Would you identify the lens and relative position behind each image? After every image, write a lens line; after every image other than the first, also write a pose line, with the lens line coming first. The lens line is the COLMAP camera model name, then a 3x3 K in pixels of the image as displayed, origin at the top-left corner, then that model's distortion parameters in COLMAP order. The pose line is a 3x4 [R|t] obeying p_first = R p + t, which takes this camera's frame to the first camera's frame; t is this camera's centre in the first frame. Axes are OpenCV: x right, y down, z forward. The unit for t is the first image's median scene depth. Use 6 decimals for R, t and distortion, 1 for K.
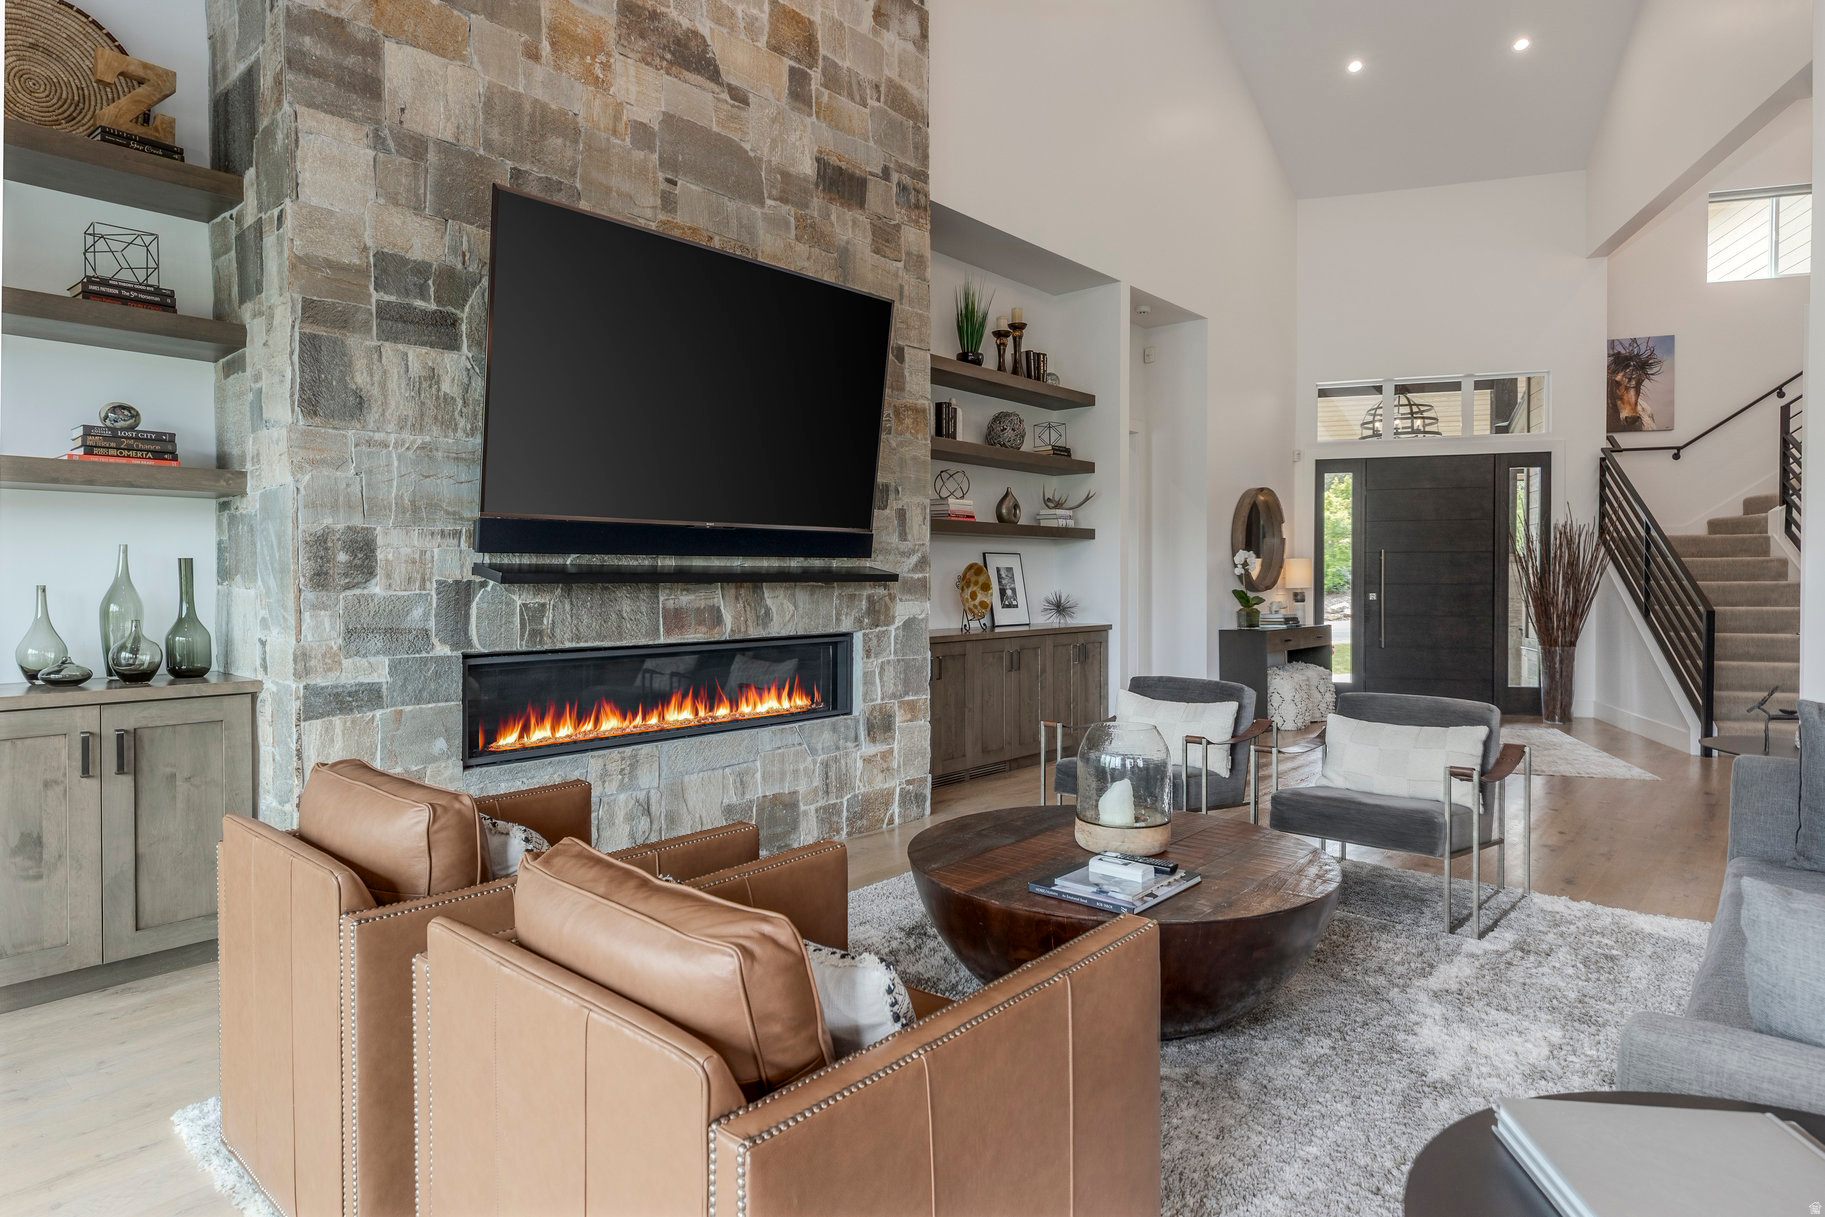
lens RADIAL K [[1033.0, 0, 912.5], [0, 1033.0, 608.5], [0, 0, 1]] dist [0.000474, 0.000743]
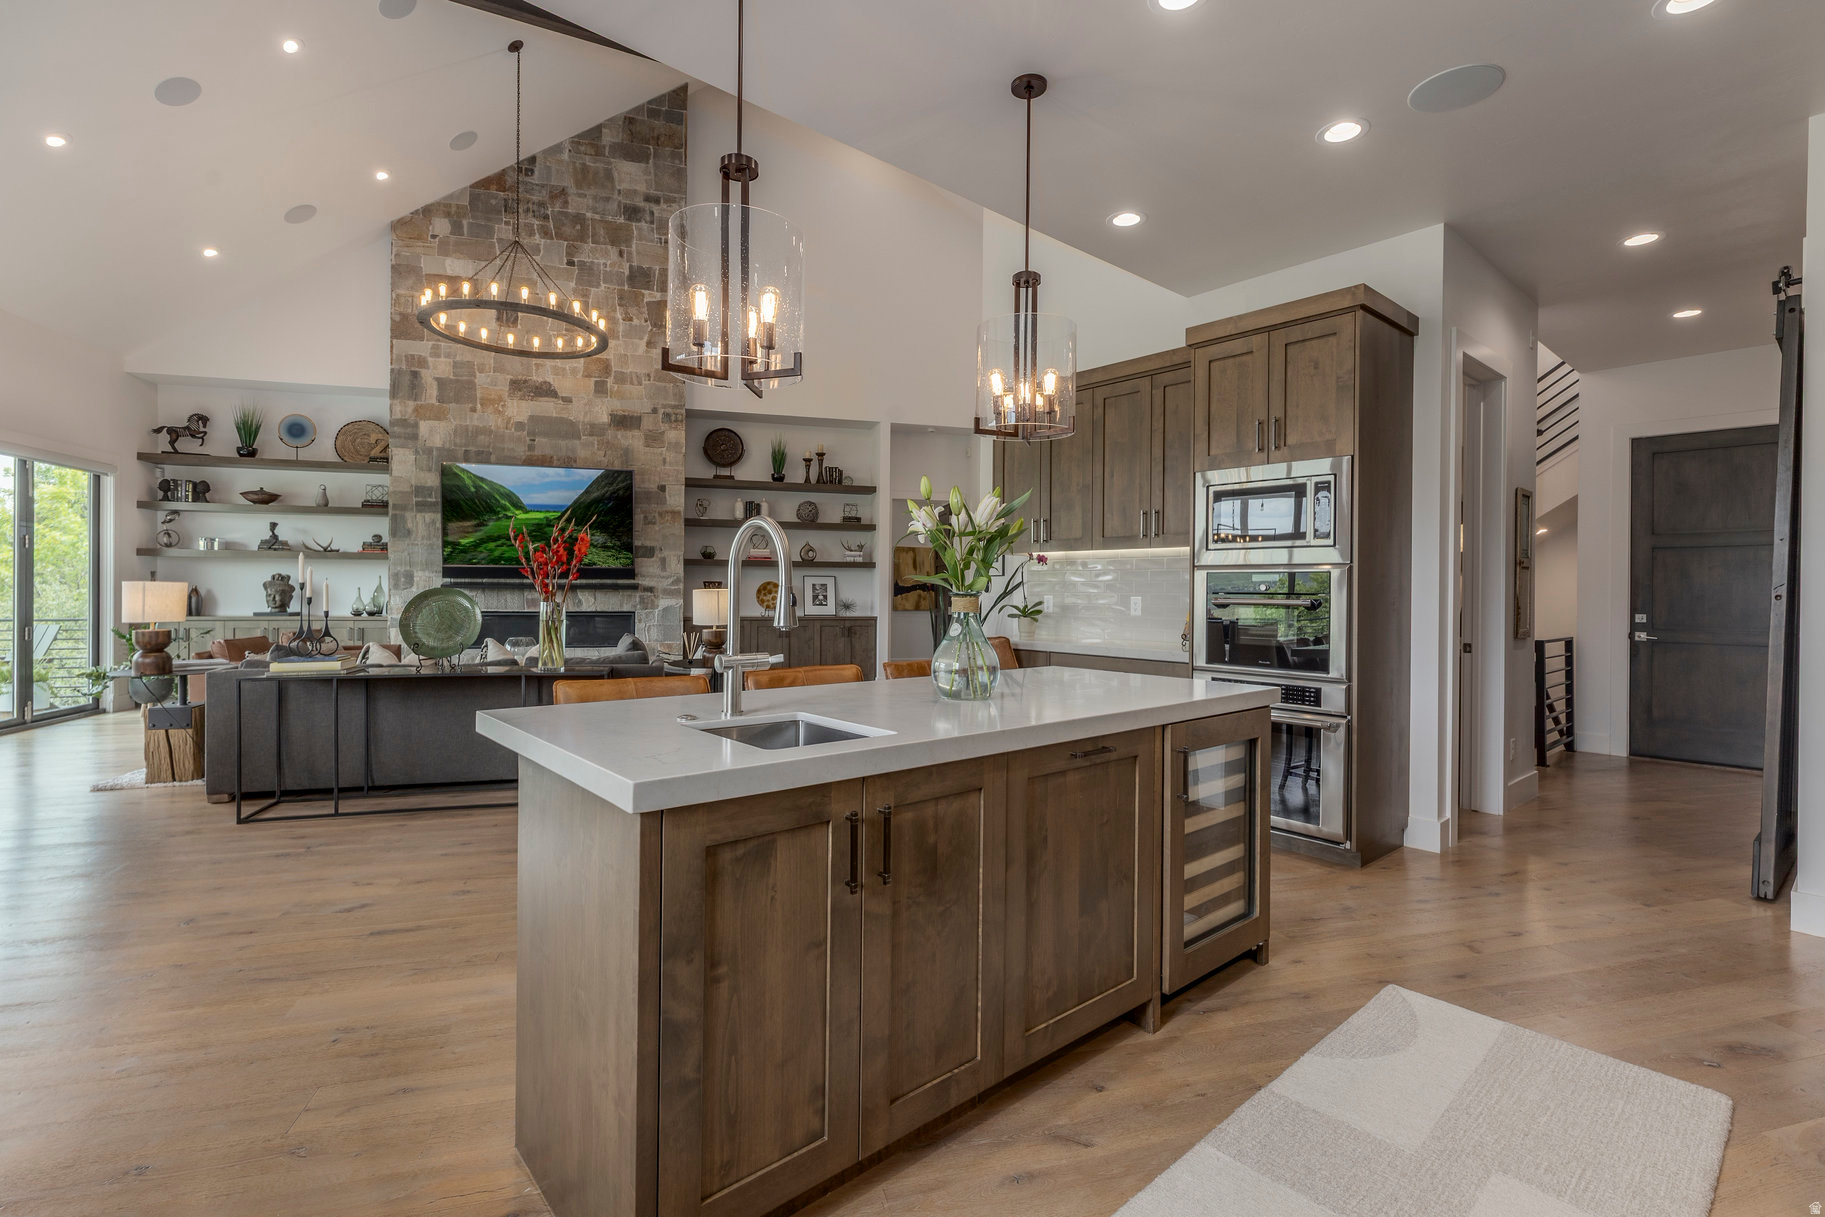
lens RADIAL K [[828.3, 0, 891.5], [0, 828.3, 604.0], [0, 0, 1]] dist [0.002608, 0.000065]
pose [[0.832635, 0.015729, -0.553598, 1.541354], [-0.026031, 0.999603, -0.010750, 0.012468], [0.553209, 0.023362, 0.832715, -0.242325]]
